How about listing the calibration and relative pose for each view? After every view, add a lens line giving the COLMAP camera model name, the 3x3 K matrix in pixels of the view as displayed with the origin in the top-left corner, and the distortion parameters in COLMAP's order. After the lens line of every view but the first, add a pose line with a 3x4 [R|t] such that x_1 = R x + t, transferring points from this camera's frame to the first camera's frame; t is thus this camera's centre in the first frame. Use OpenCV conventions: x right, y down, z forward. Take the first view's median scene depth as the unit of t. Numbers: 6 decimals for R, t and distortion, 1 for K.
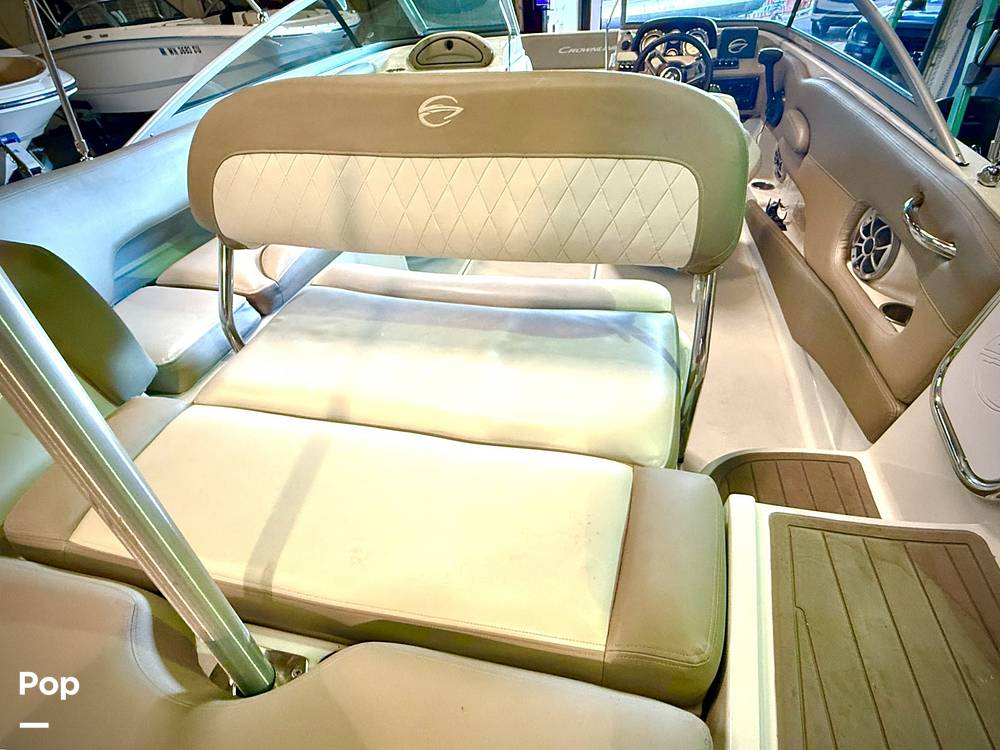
lens RADIAL K [[506.6, 0, 498.4], [0, 506.6, 371.8], [0, 0, 1]] dist [0.001283, 0.000326]
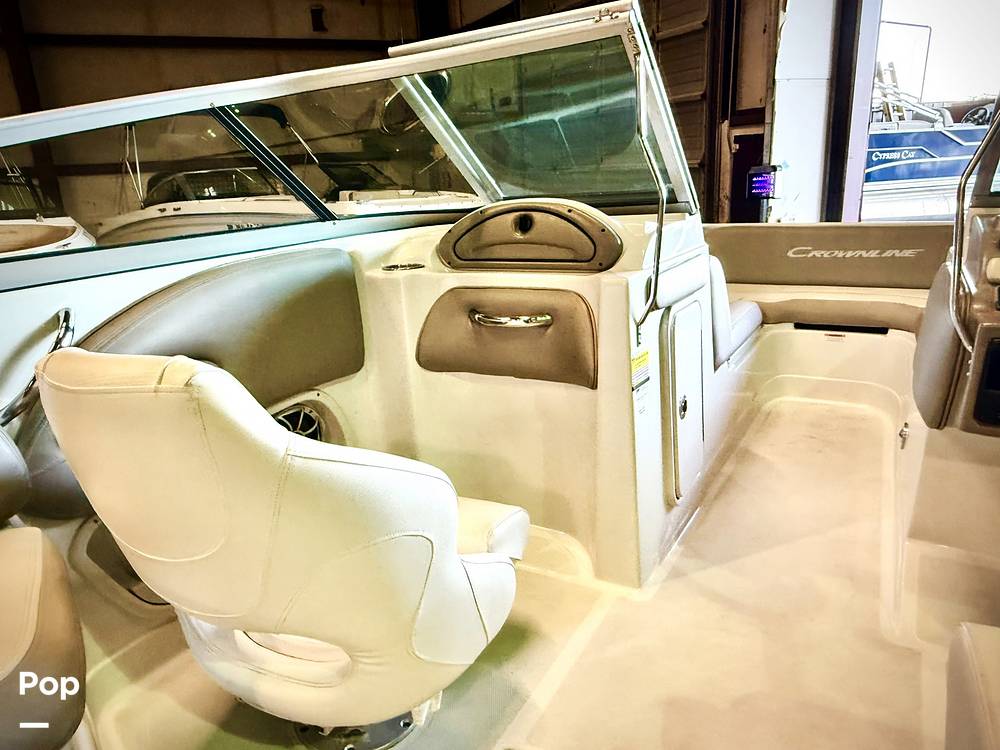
lens RADIAL K [[691.5, 0, 487.6], [0, 691.5, 376.3], [0, 0, 1]] dist [0.000539, -0.000179]
pose [[0.954996, 0.101115, -0.278851, 0.102449], [-0.197474, 0.918215, -0.343344, -0.612238], [0.221328, 0.382958, 0.896859, 0.994000]]
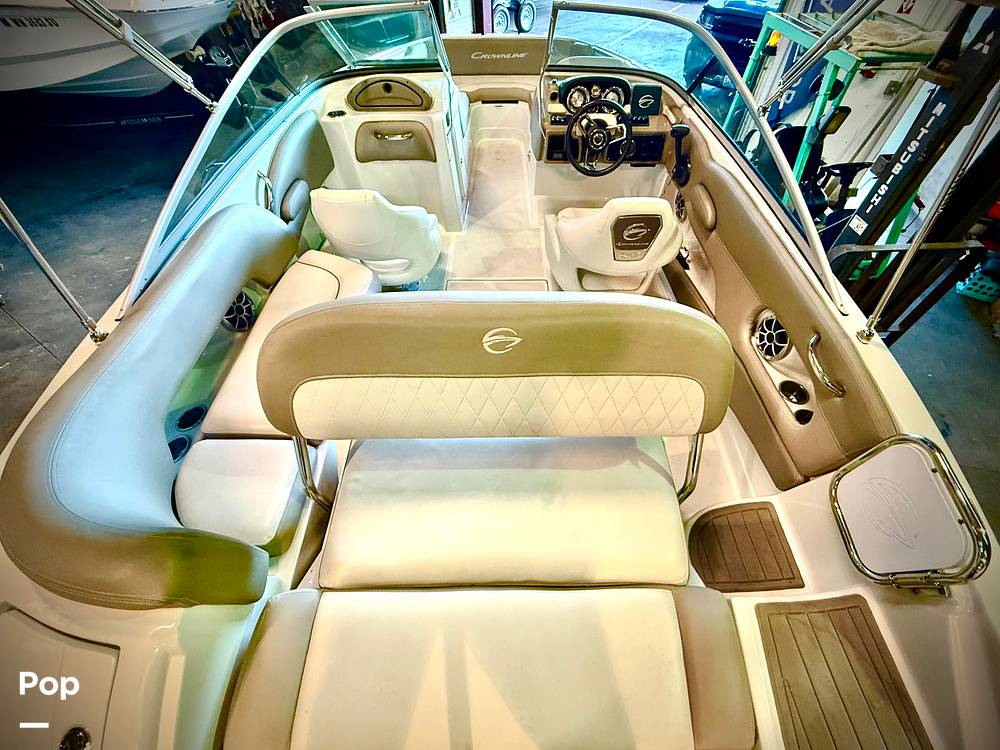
lens RADIAL K [[415.7, 0, 513.6], [0, 415.7, 381.8], [0, 0, 1]] dist [0.001315, 0.000329]
pose [[0.969619, -0.144740, 0.197205, -0.200435], [0.101108, 0.971211, 0.215697, -0.426640], [-0.222748, -0.189205, 0.956339, 0.023615]]
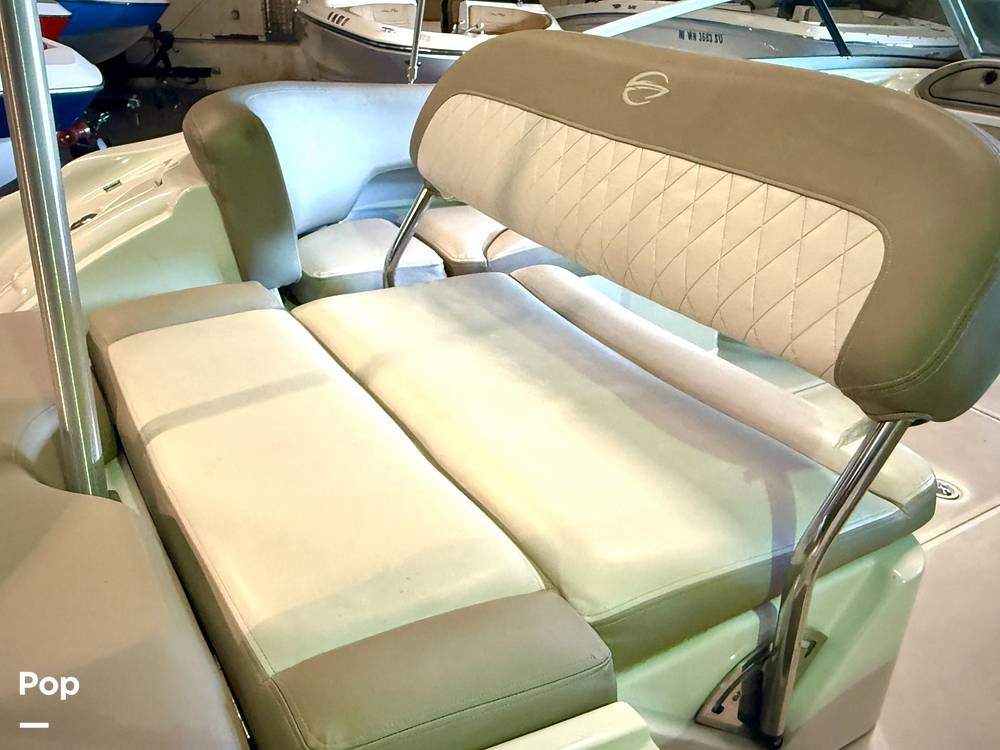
lens RADIAL K [[823.8, 0, 500.5], [0, 823.8, 380.0], [0, 0, 1]] dist [0.008125, 0.002112]
pose [[0.703811, 0.401117, -0.586307, 0.435687], [-0.511524, 0.858862, -0.026457, 0.009235], [0.492944, 0.318530, 0.809657, 0.009474]]
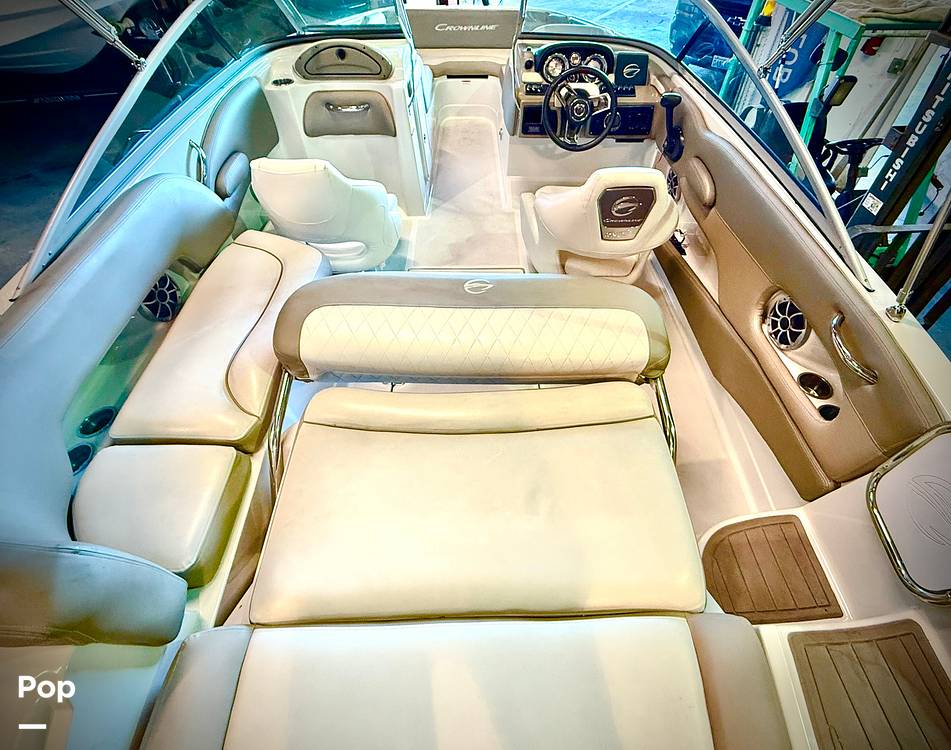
lens RADIAL K [[480.2, 0, 493.8], [0, 480.2, 367.8], [0, 0, 1]] dist [0.002432, -0.000111]
pose [[0.963621, -0.138872, 0.228361, -0.213805], [0.105215, 0.982528, 0.153522, -0.372657], [-0.245691, -0.123910, 0.961396, 0.040658]]
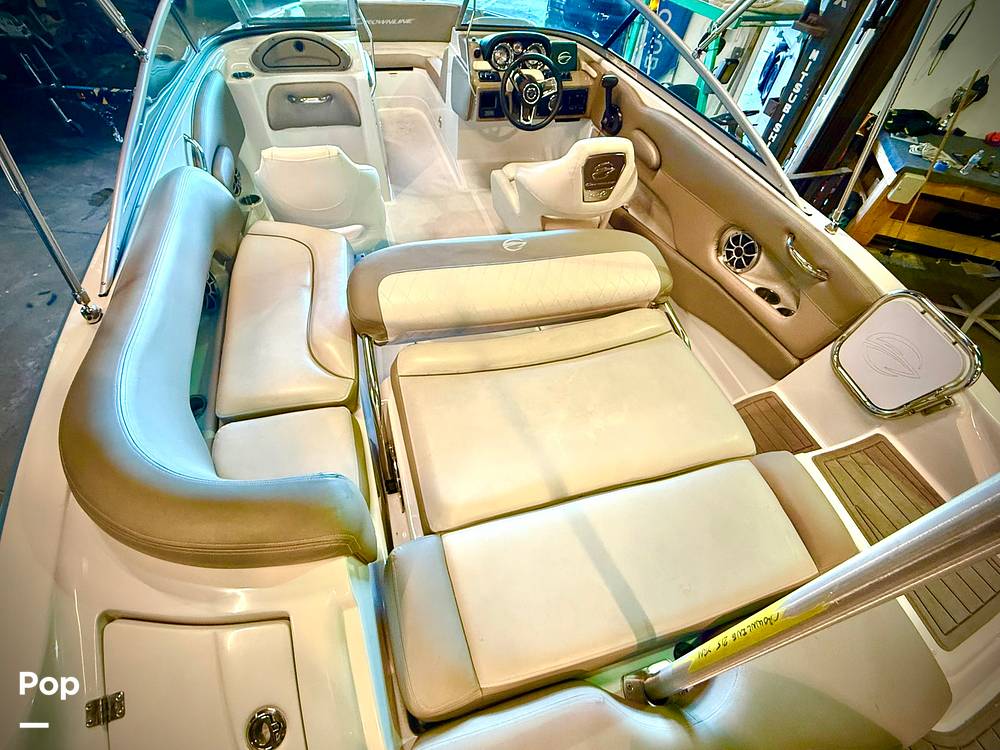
lens RADIAL K [[444.6, 0, 492.2], [0, 444.6, 369.5], [0, 0, 1]] dist [-0.000062, 0.000767]
pose [[0.869505, -0.289441, 0.400231, -0.571538], [0.212243, 0.950633, 0.226385, -0.356230], [-0.445998, -0.111897, 0.888012, 0.062806]]
